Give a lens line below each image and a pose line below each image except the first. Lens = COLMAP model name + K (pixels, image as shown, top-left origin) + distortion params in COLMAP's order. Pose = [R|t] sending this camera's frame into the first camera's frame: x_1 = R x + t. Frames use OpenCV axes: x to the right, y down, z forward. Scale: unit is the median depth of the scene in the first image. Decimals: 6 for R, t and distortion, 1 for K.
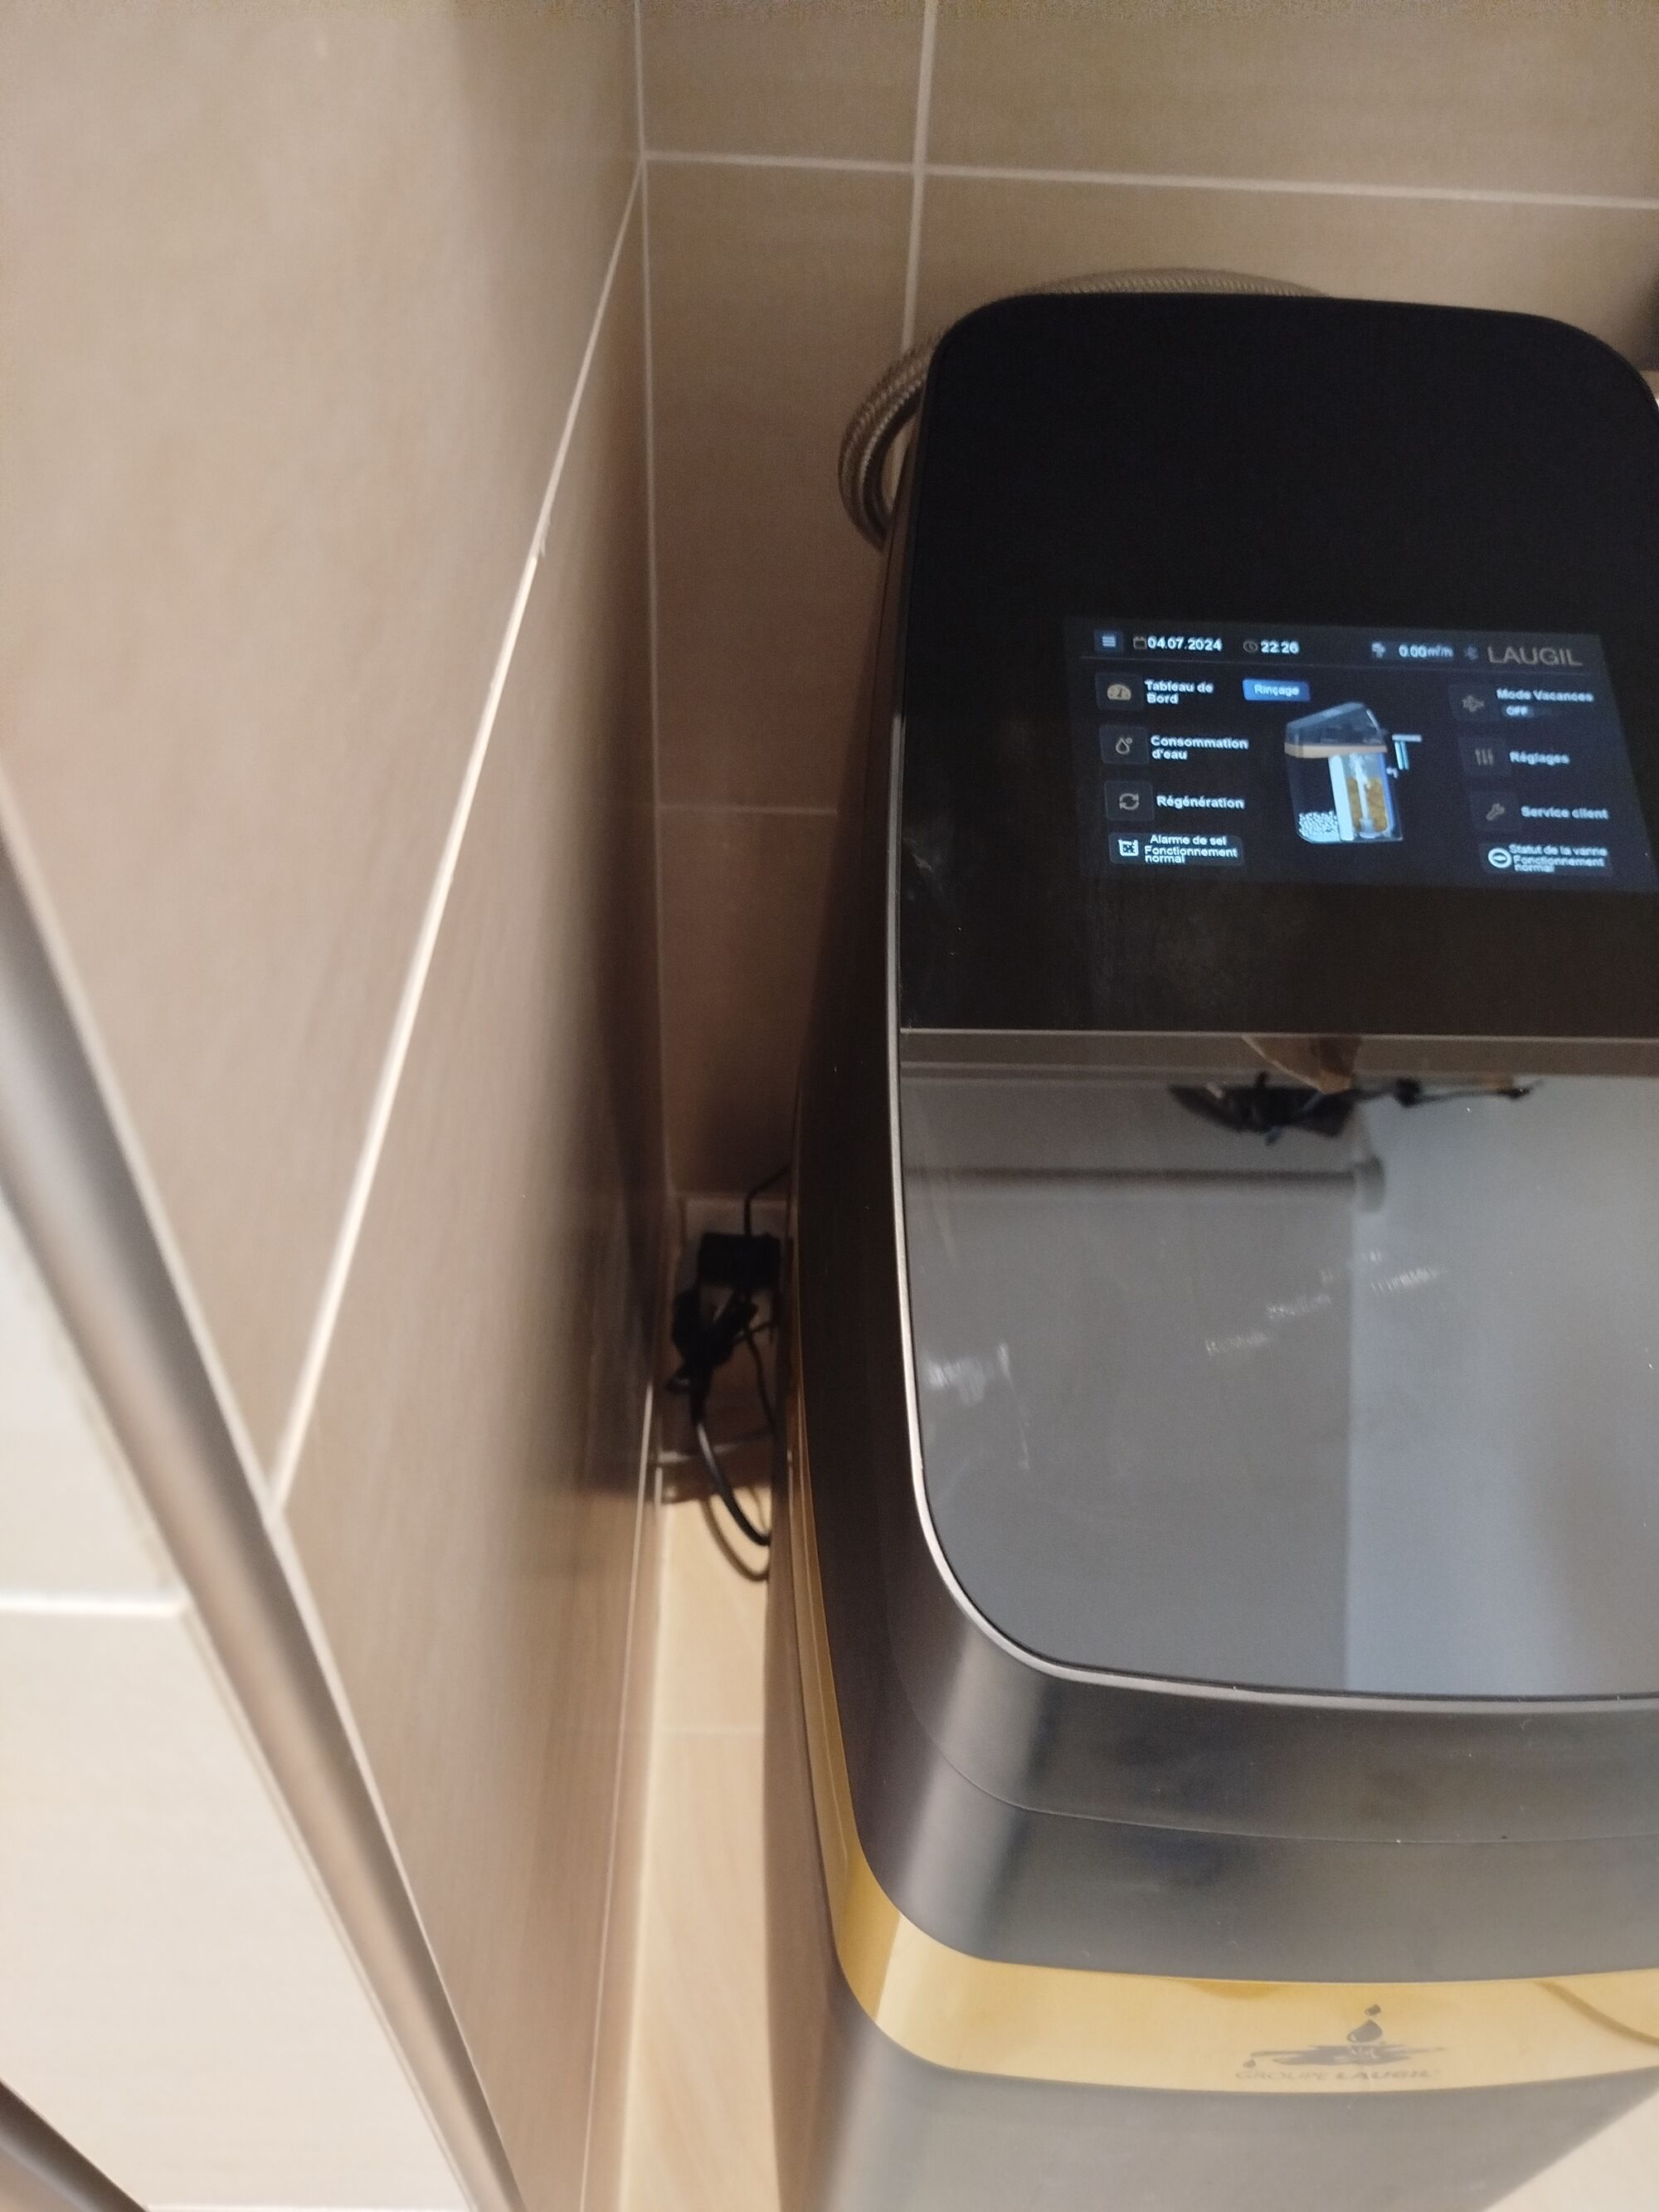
lens RADIAL K [[1584.3, 0, 808.5], [0, 1584.3, 1105.4], [0, 0, 1]] dist [0.009037, -0.013527]
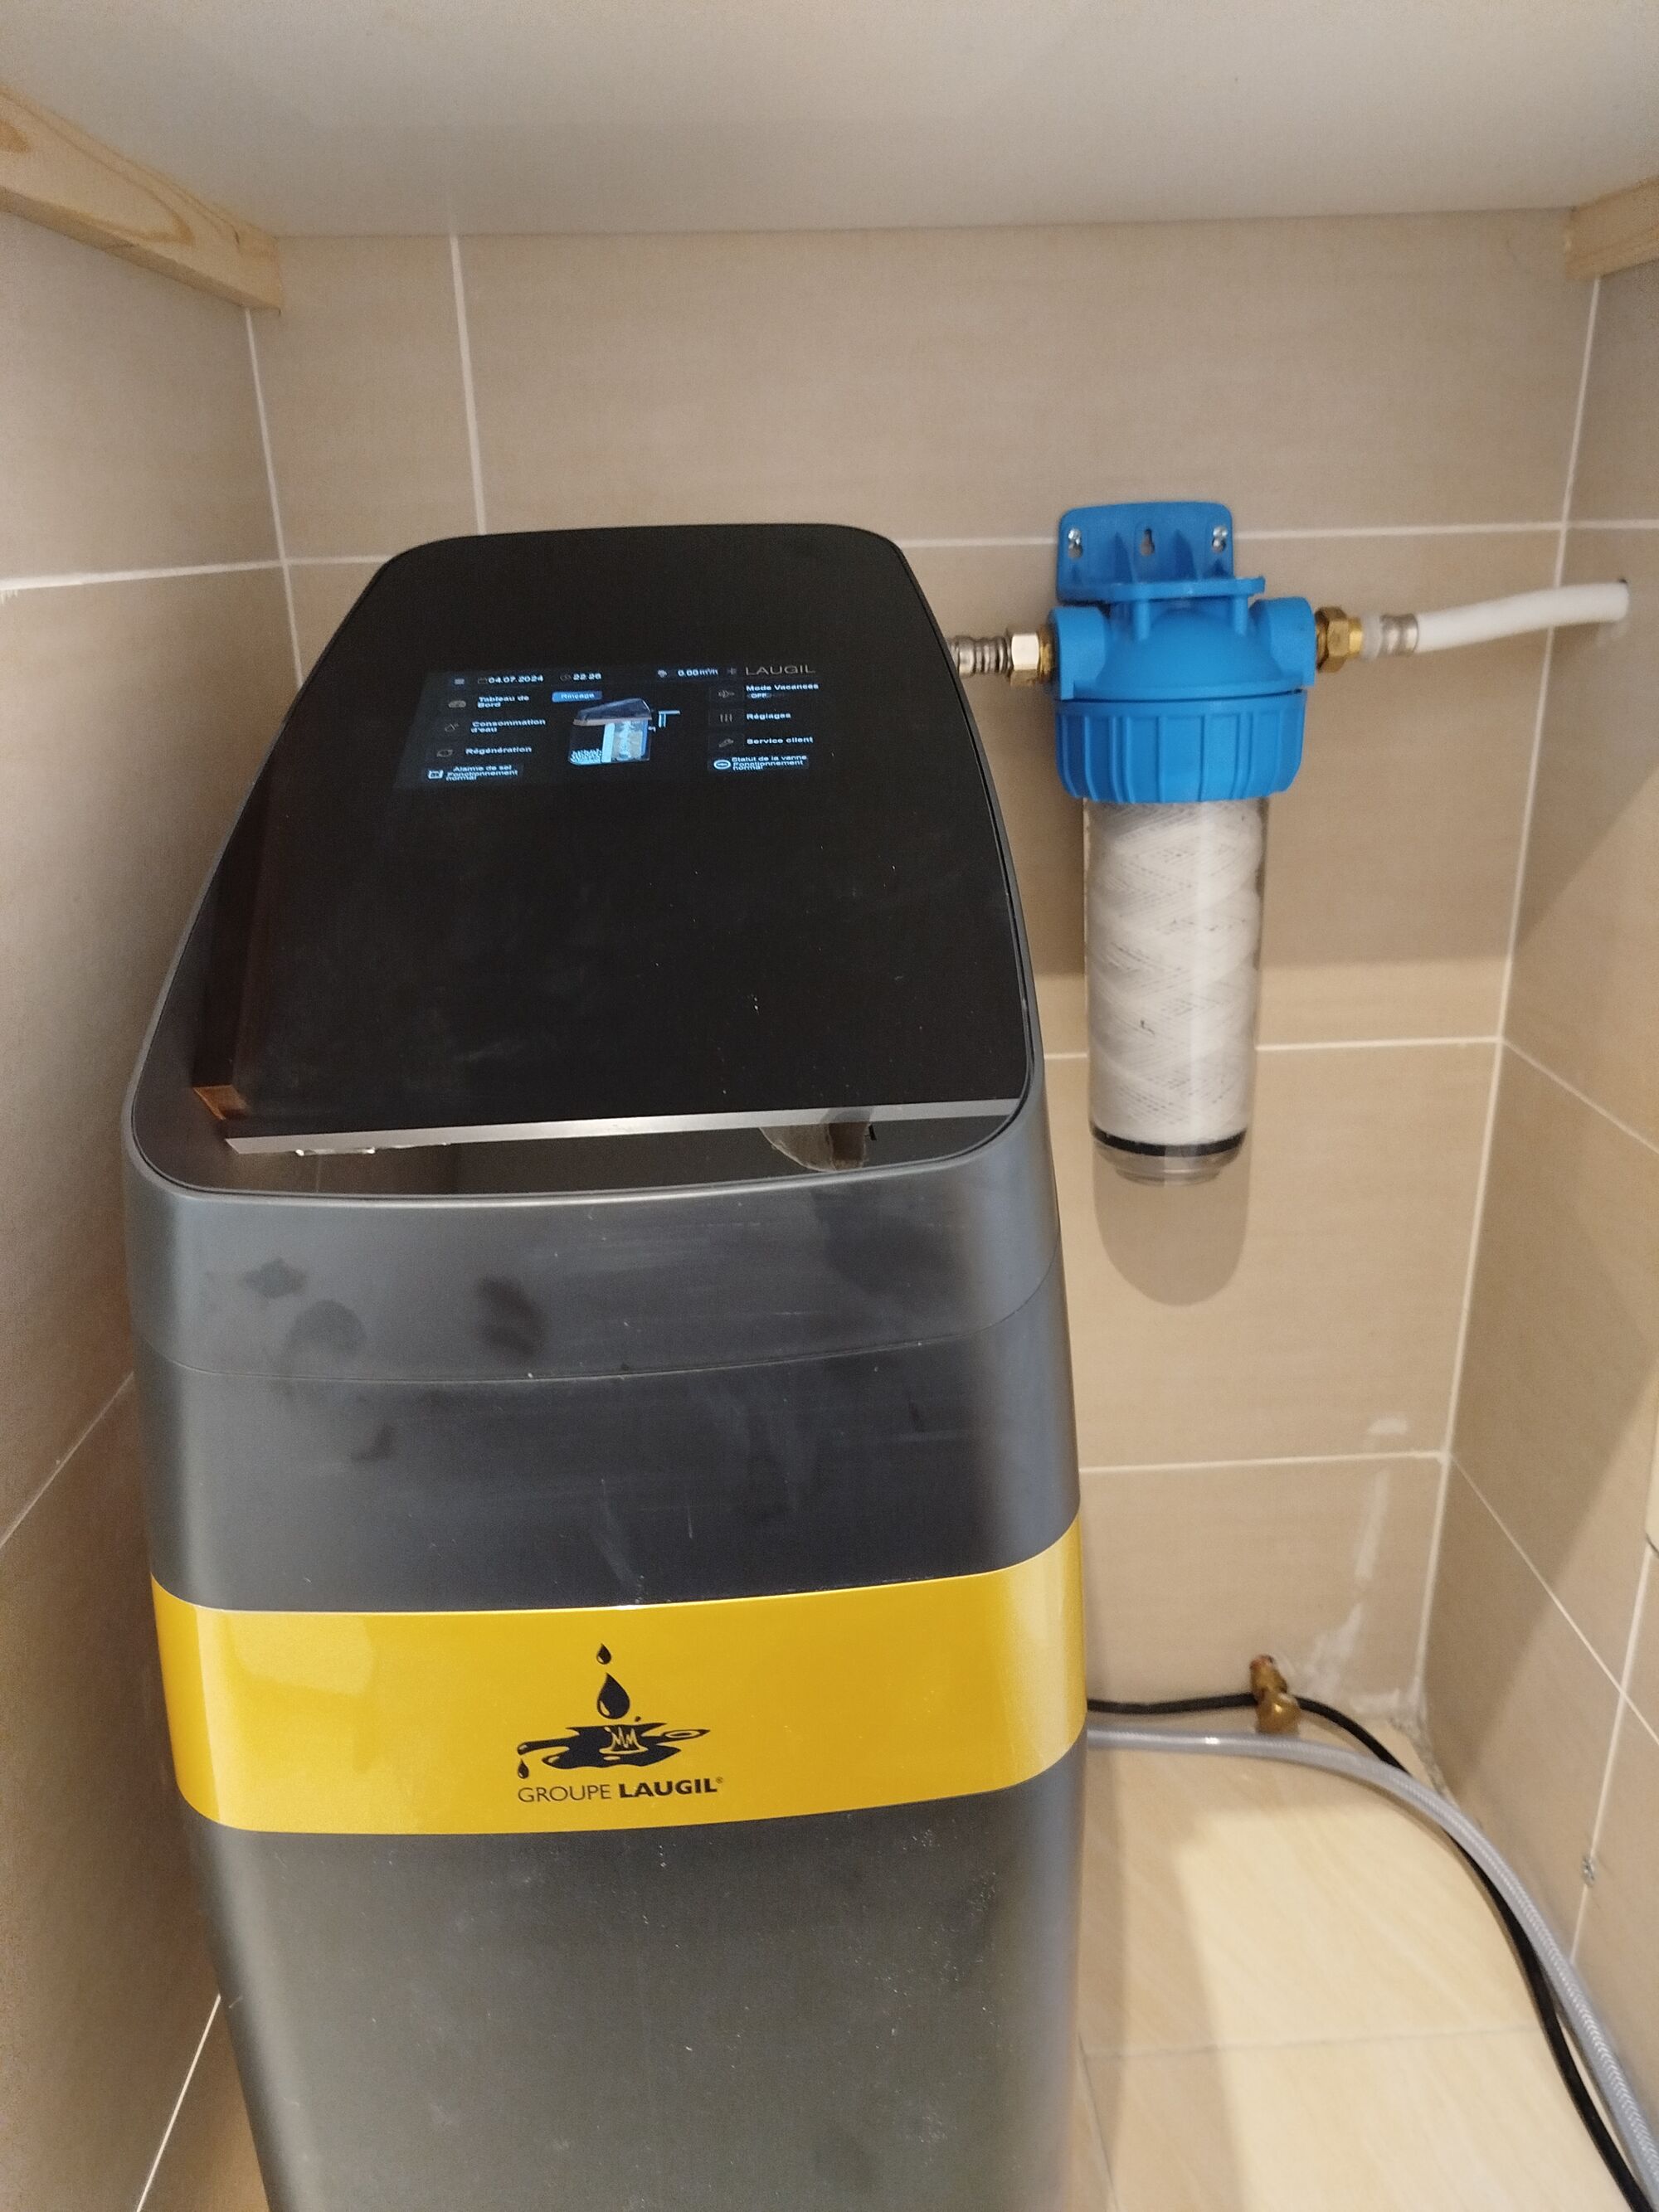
lens RADIAL K [[1584.3, 0, 826.0], [0, 1584.3, 1136.6], [0, 0, 1]] dist [0.009037, -0.013527]
pose [[0.996931, -0.076539, -0.016419, 0.504267], [0.063737, 0.915428, -0.397404, 0.631767], [0.045448, 0.395138, 0.917497, -0.072393]]
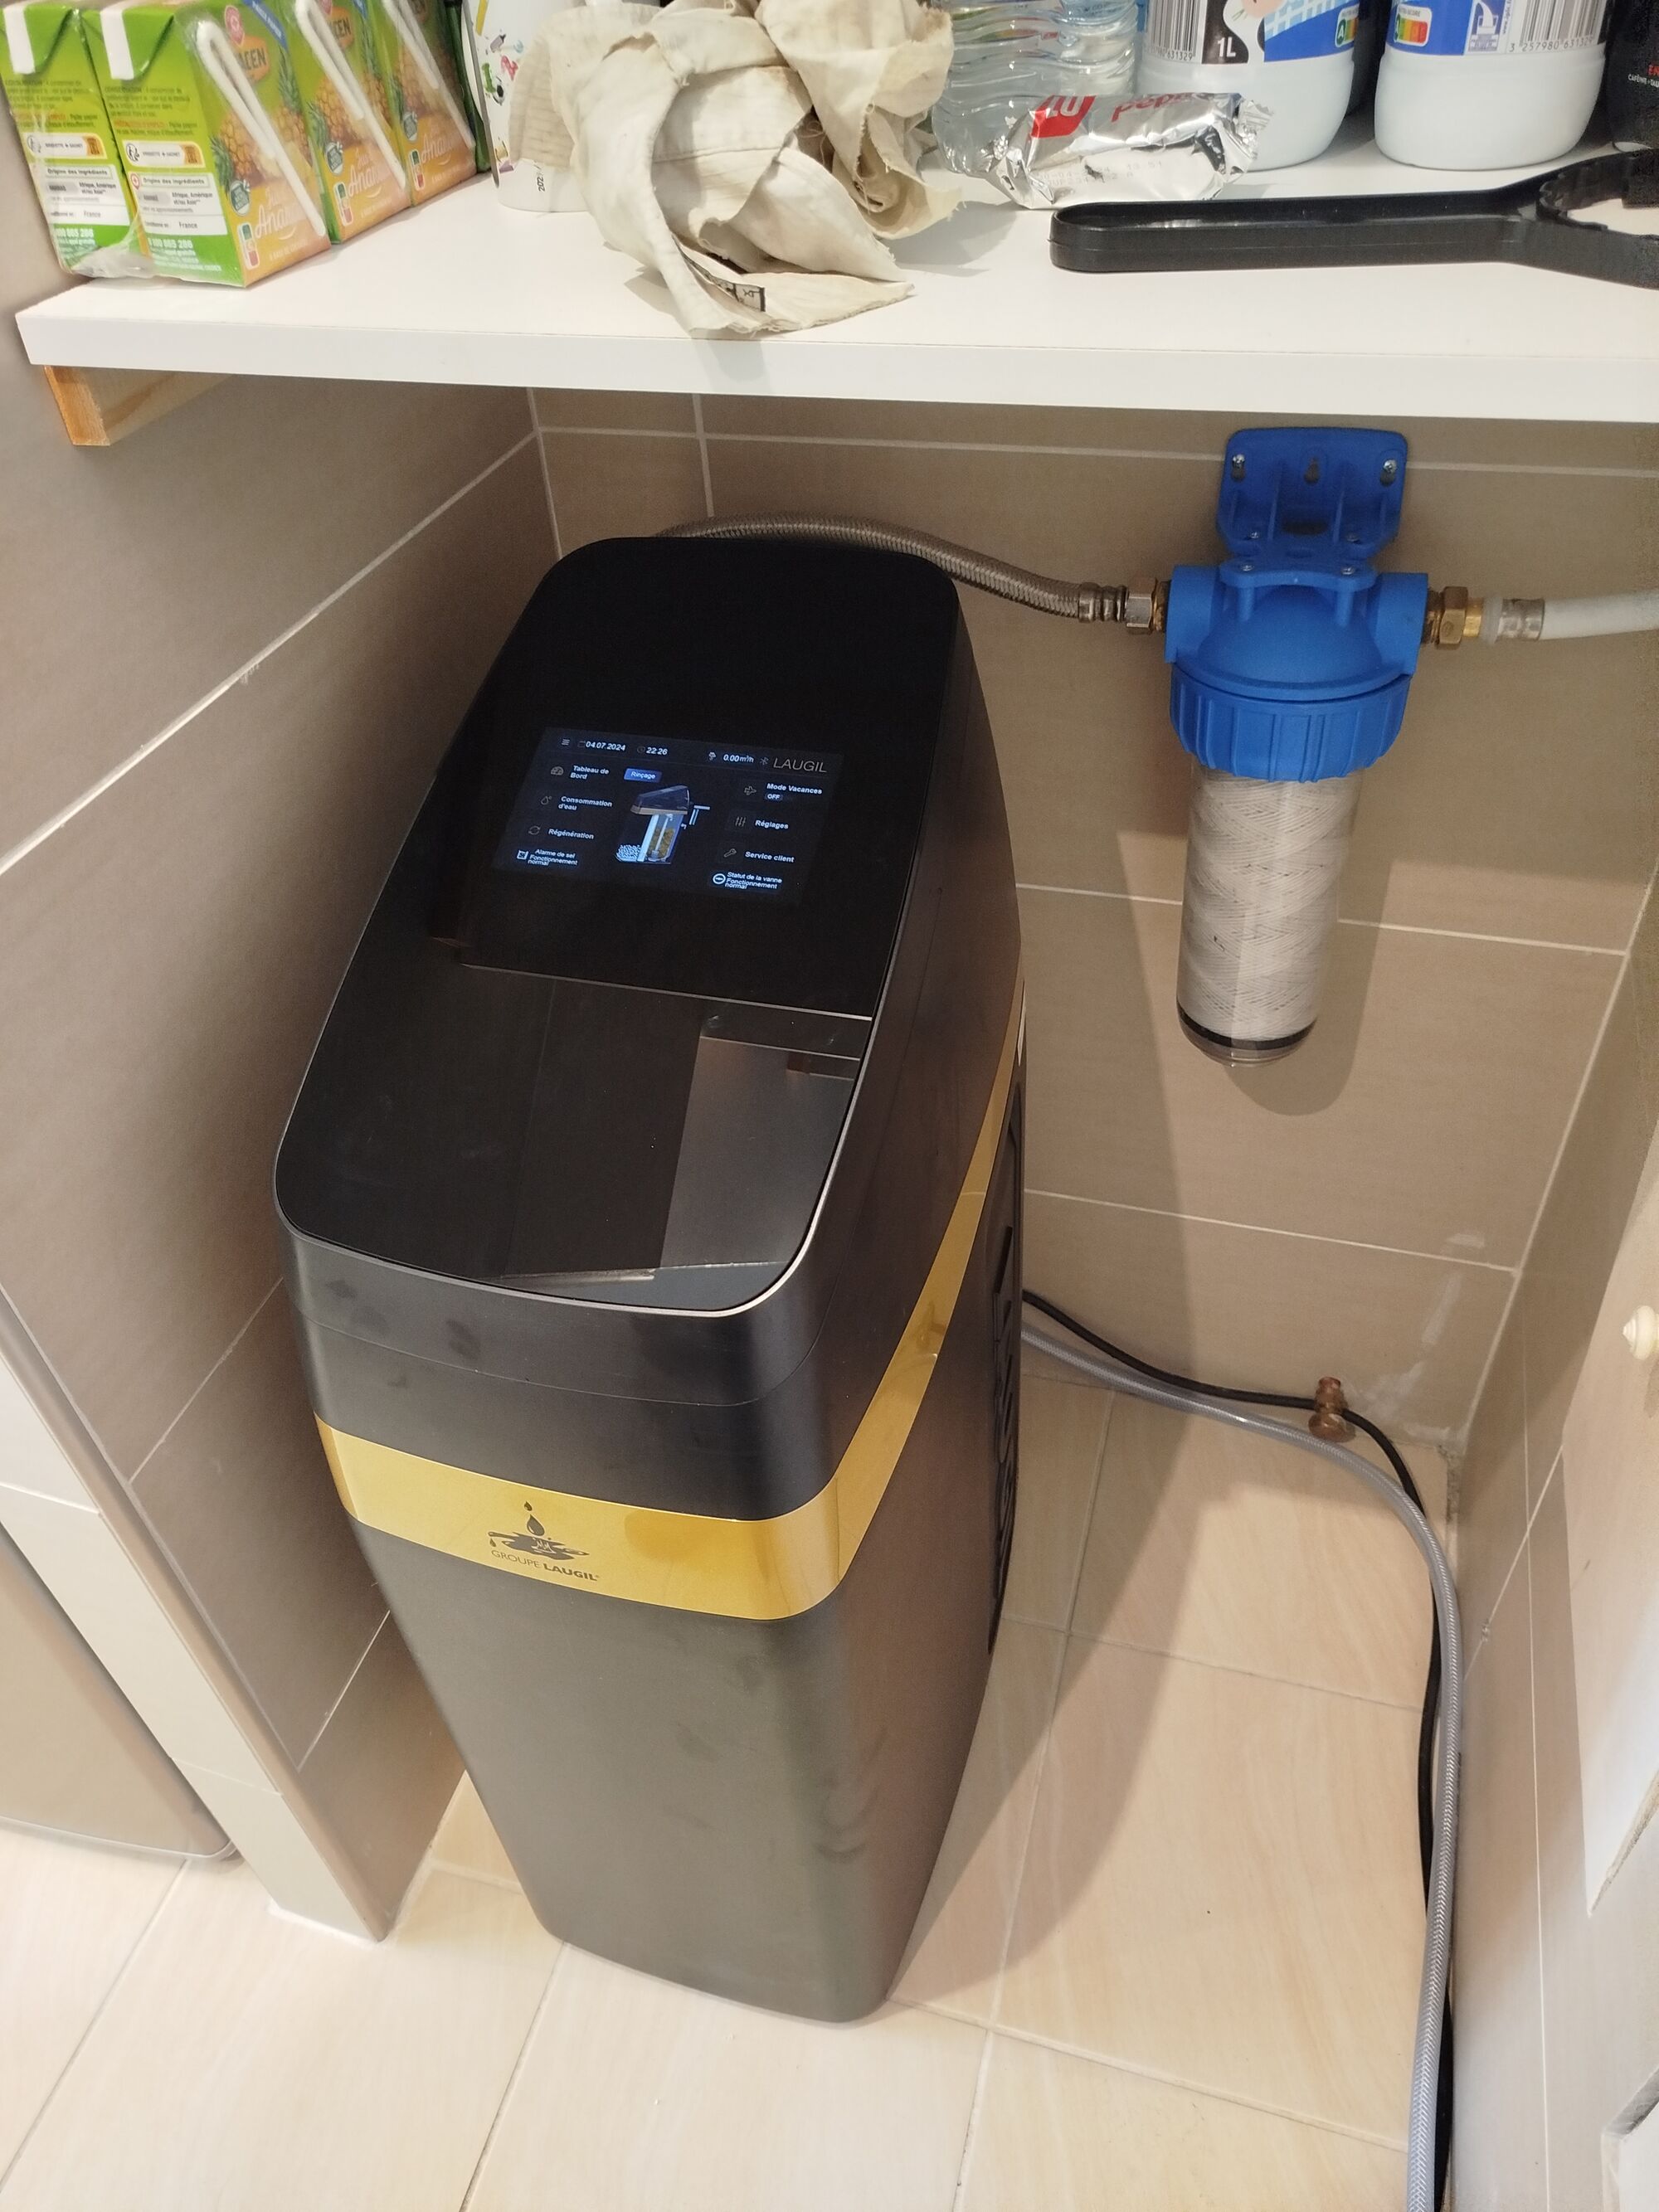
lens RADIAL K [[1584.3, 0, 816.5], [0, 1584.3, 1153.1], [0, 0, 1]] dist [0.009037, -0.013527]
pose [[0.943095, 0.133926, -0.304360, 1.068369], [-0.141782, 0.989891, -0.003750, 0.127187], [0.300781, 0.046689, 0.952550, -0.577690]]
